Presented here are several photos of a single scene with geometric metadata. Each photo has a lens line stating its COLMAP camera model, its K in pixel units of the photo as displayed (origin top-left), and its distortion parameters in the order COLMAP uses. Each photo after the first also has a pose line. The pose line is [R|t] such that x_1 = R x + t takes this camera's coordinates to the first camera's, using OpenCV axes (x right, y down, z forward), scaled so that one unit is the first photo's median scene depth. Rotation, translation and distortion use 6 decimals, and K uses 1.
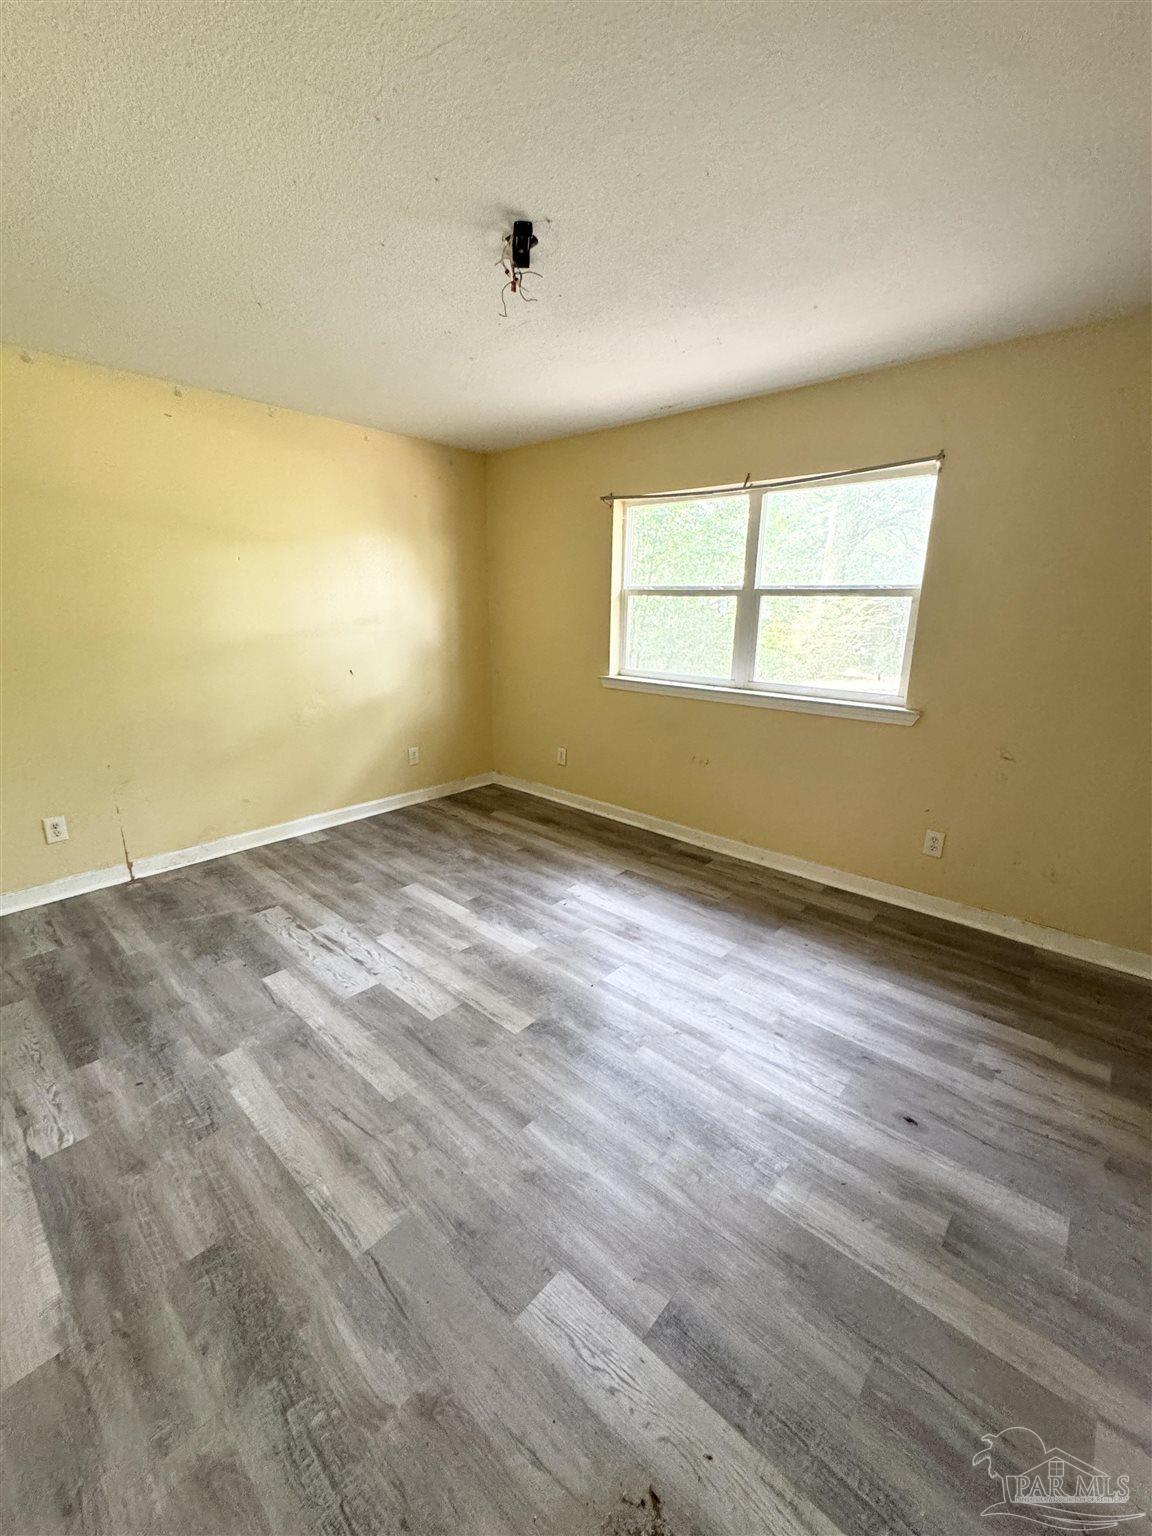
lens RADIAL K [[615.4, 0, 576.0], [0, 615.4, 765.1], [0, 0, 1]] dist [-0.004249, -0.000016]
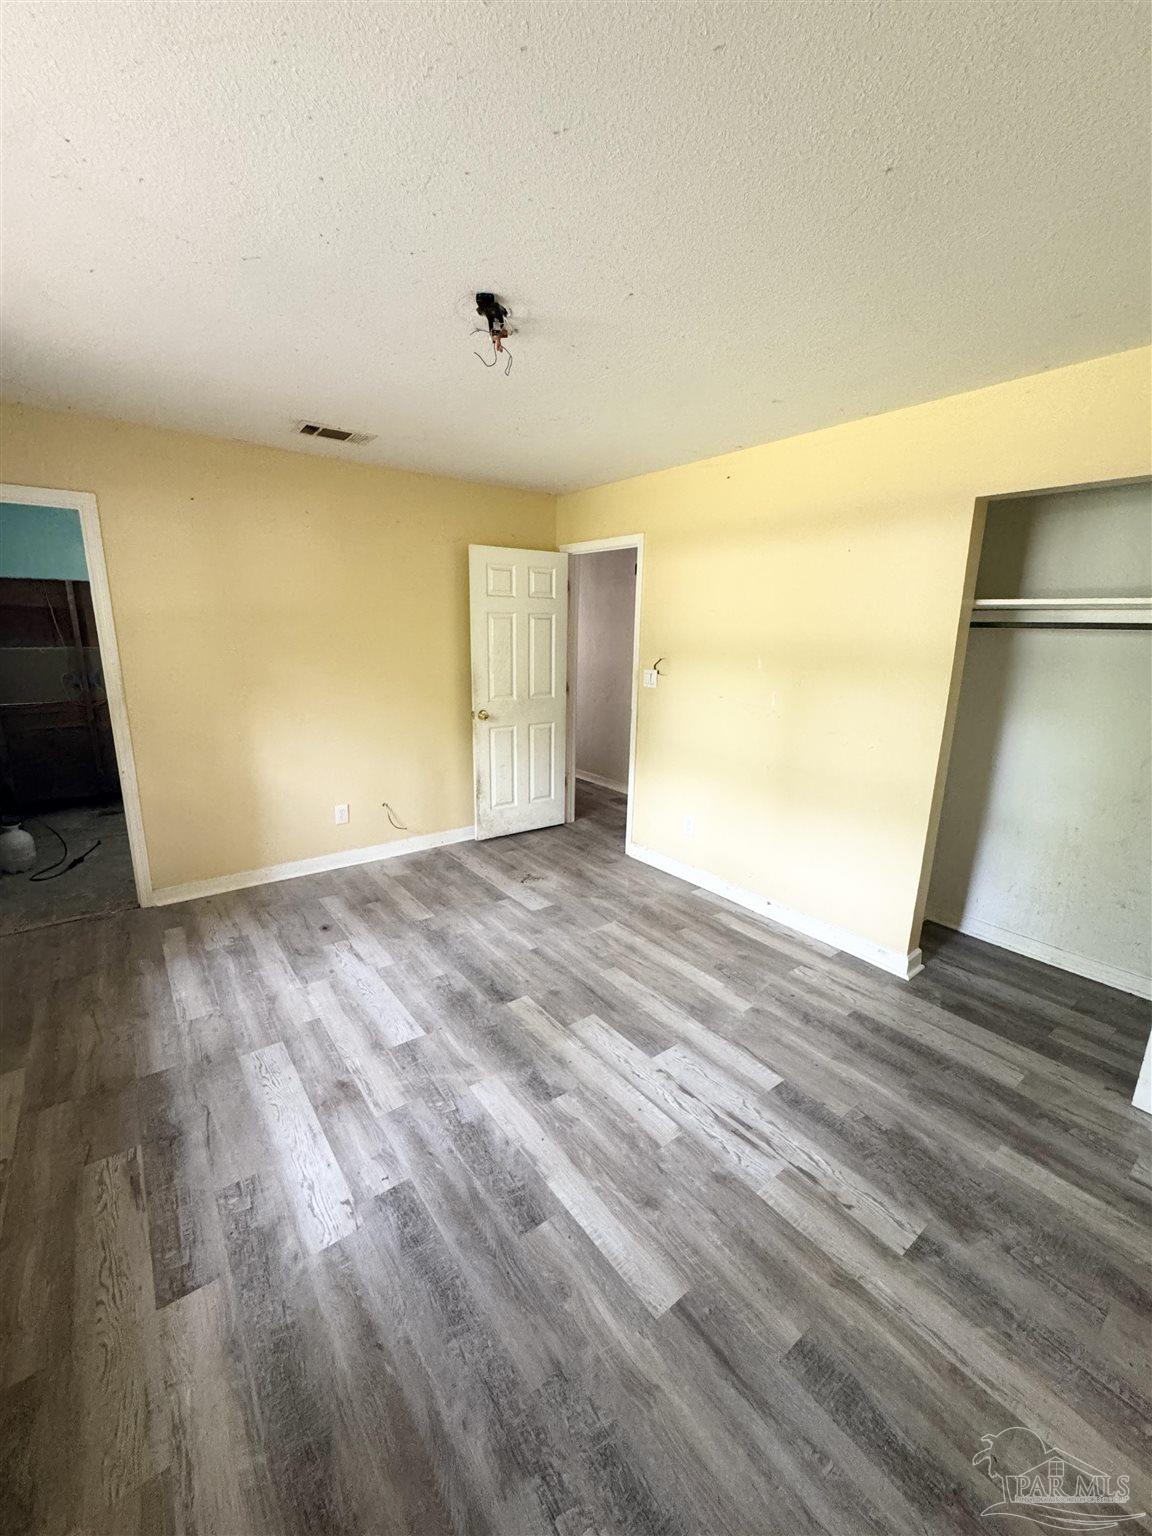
lens RADIAL K [[615.4, 0, 585.2], [0, 615.4, 771.0], [0, 0, 1]] dist [-0.004249, -0.000016]
pose [[-0.983835, -0.070535, 0.164598, -0.321639], [0.014872, 0.883799, 0.467630, -0.451409], [-0.178456, 0.462519, -0.868464, 1.531706]]
